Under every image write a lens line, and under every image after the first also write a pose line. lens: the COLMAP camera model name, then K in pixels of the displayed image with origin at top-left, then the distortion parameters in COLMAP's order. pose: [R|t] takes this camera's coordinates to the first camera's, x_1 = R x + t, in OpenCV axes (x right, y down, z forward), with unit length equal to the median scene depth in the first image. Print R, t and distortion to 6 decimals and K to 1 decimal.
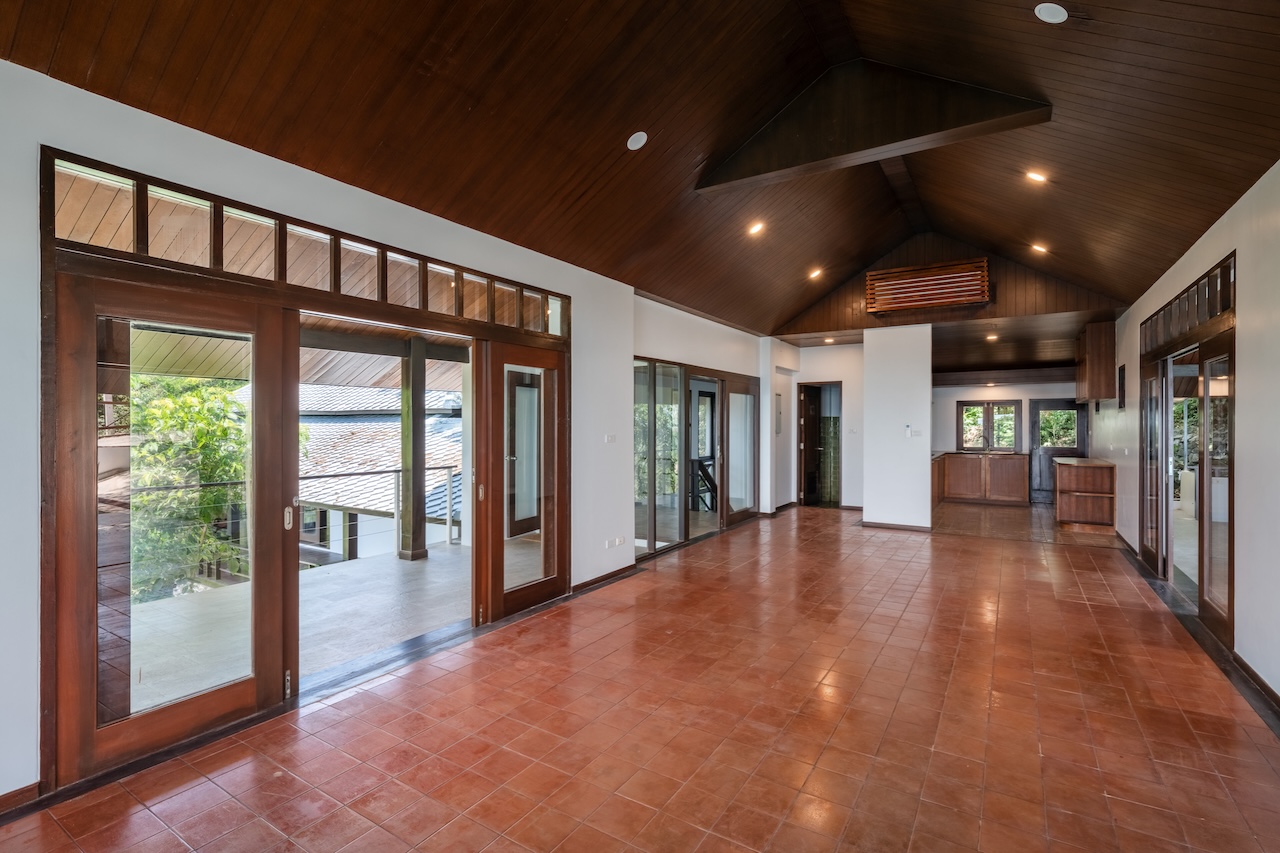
lens RADIAL K [[613.7, 0, 634.4], [0, 613.7, 415.8], [0, 0, 1]] dist [0.024347, 0.000492]
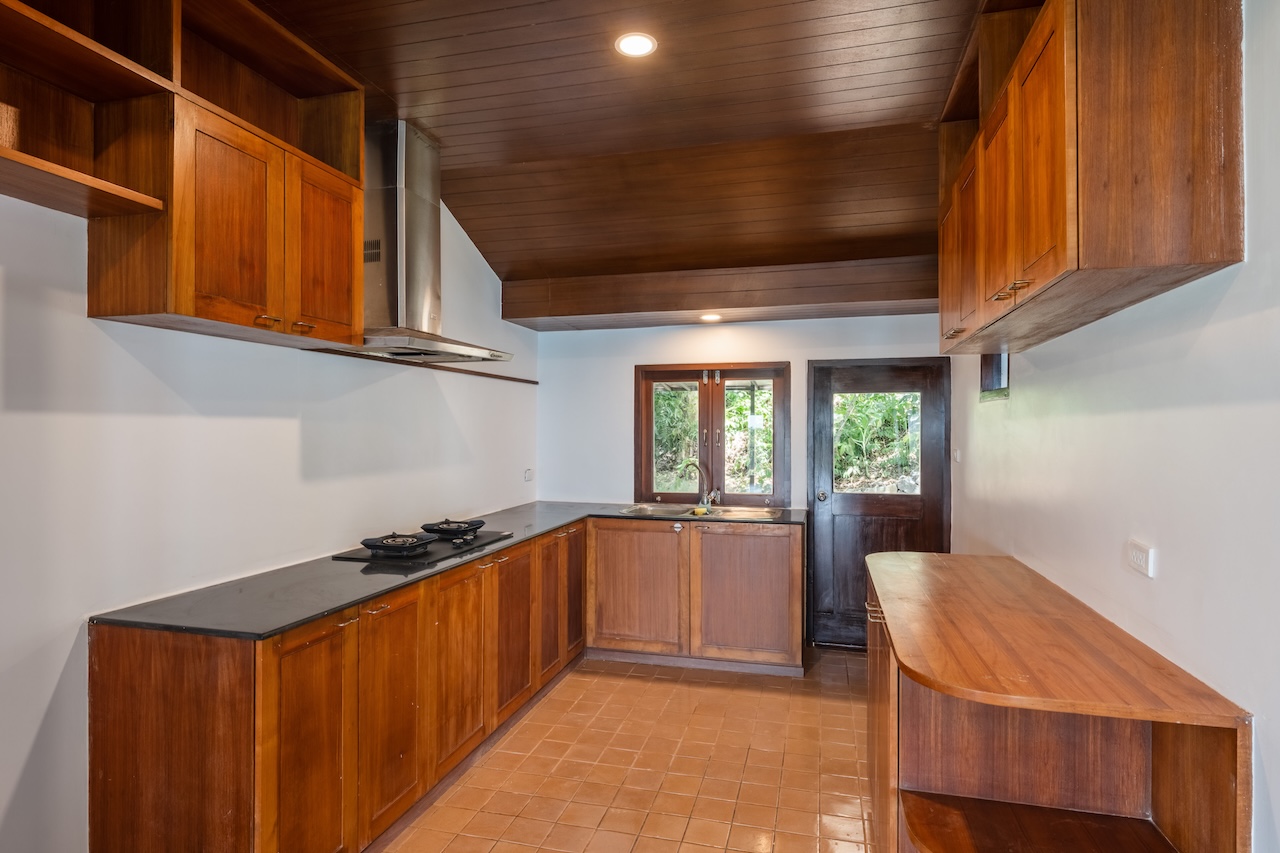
lens RADIAL K [[694.4, 0, 640.3], [0, 694.4, 422.0], [0, 0, 1]] dist [0.006754, 0.000316]
pose [[0.958864, 0.003590, 0.283844, 0.416960], [-0.005039, 0.999978, 0.004374, 0.007038], [-0.283822, -0.005625, 0.958861, 0.622538]]
